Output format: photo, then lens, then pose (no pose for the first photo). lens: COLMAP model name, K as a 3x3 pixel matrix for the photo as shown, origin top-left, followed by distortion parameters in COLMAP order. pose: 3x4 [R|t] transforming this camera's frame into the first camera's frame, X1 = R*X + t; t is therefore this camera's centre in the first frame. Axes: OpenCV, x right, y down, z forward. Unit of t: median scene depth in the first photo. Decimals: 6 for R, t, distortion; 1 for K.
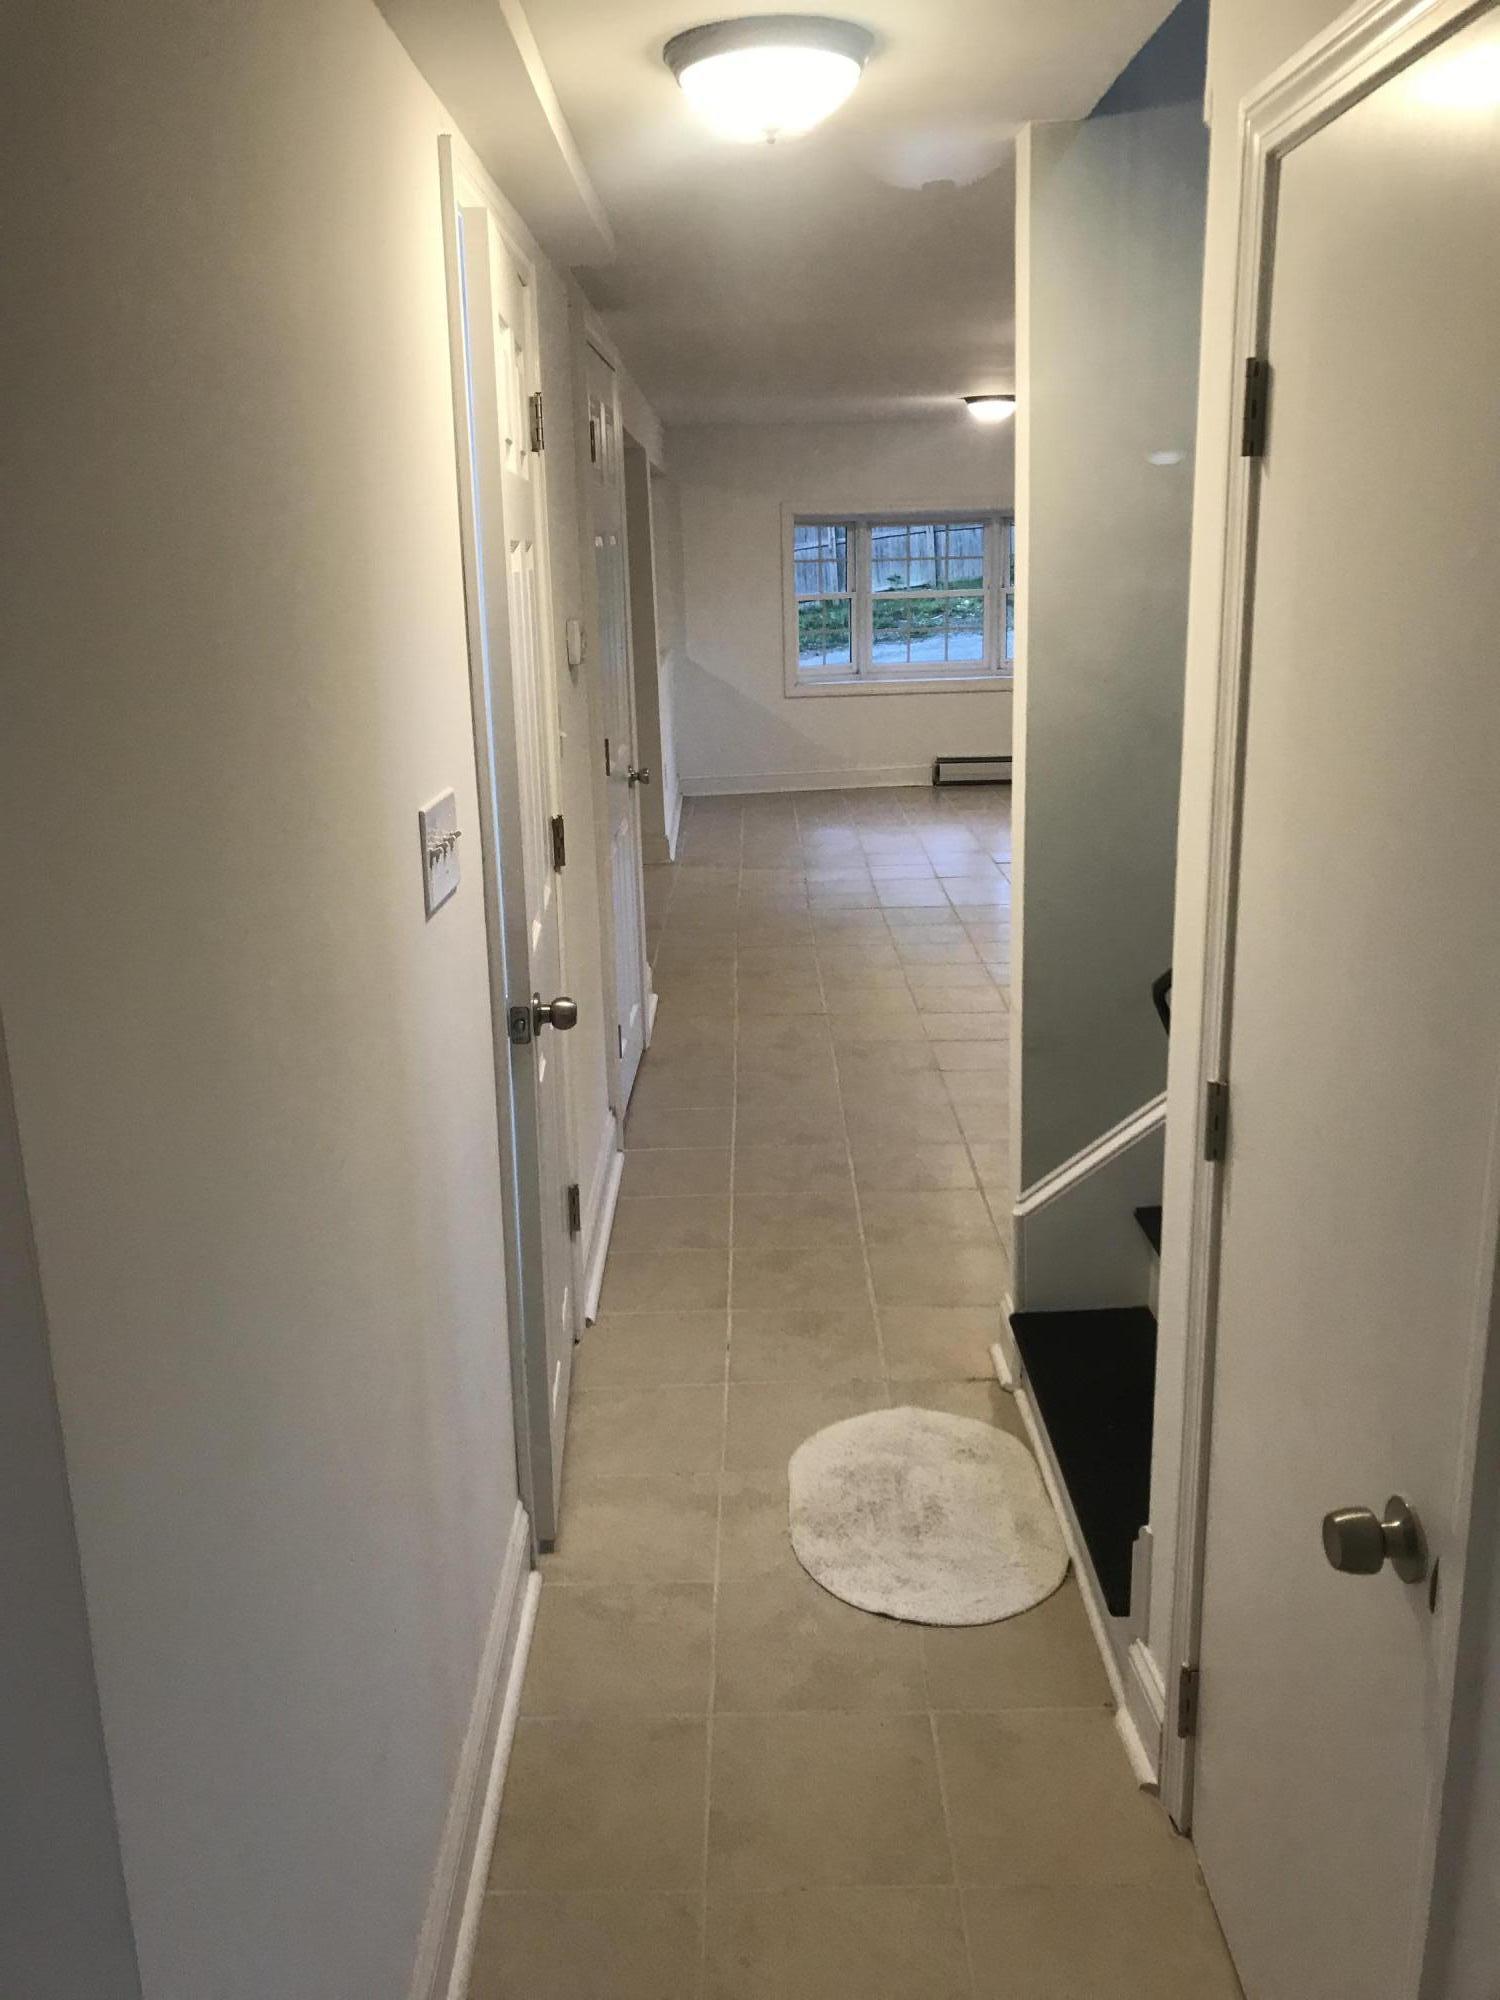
lens RADIAL K [[1673.1, 0, 745.3], [0, 1673.1, 1000.7], [0, 0, 1]] dist [0.040058, -0.044137]
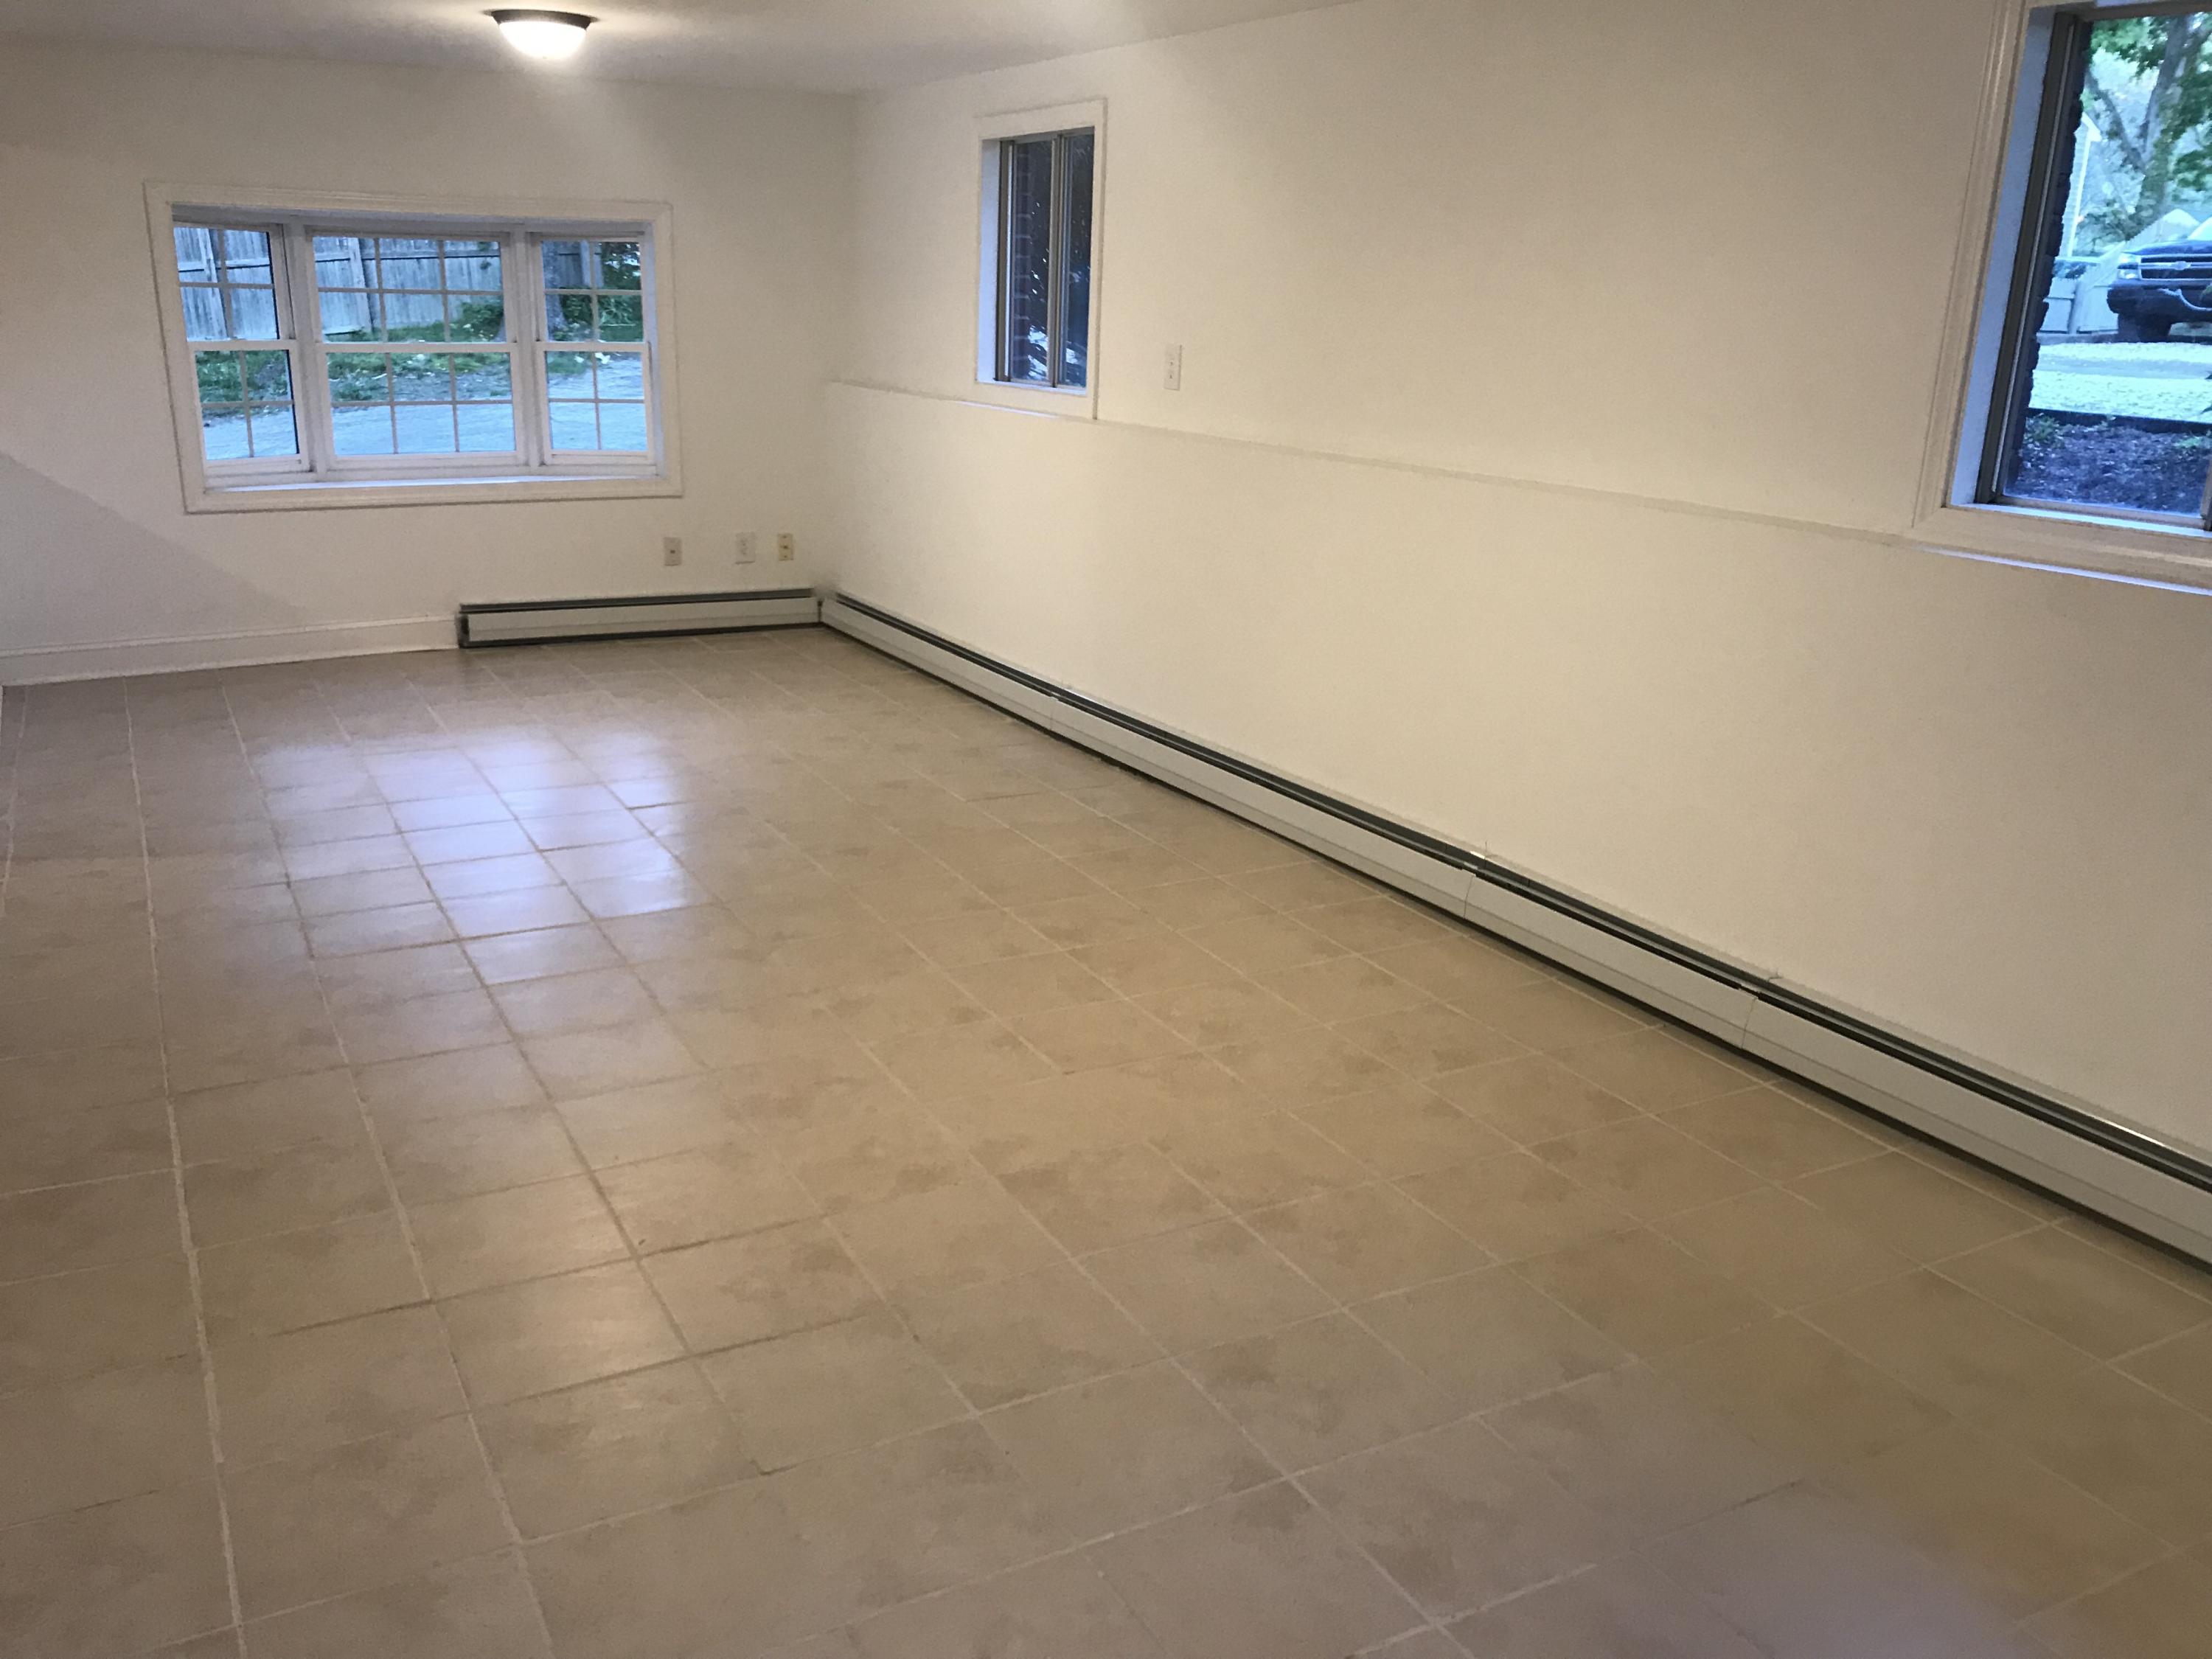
lens RADIAL K [[1850.5, 0, 1111.7], [0, 1850.5, 832.8], [0, 0, 1]] dist [0.040058, -0.044137]
pose [[0.879826, -0.086575, 0.467344, -0.006204], [0.079846, 0.996219, 0.034229, -0.062610], [-0.468540, 0.007200, 0.883413, 0.256988]]
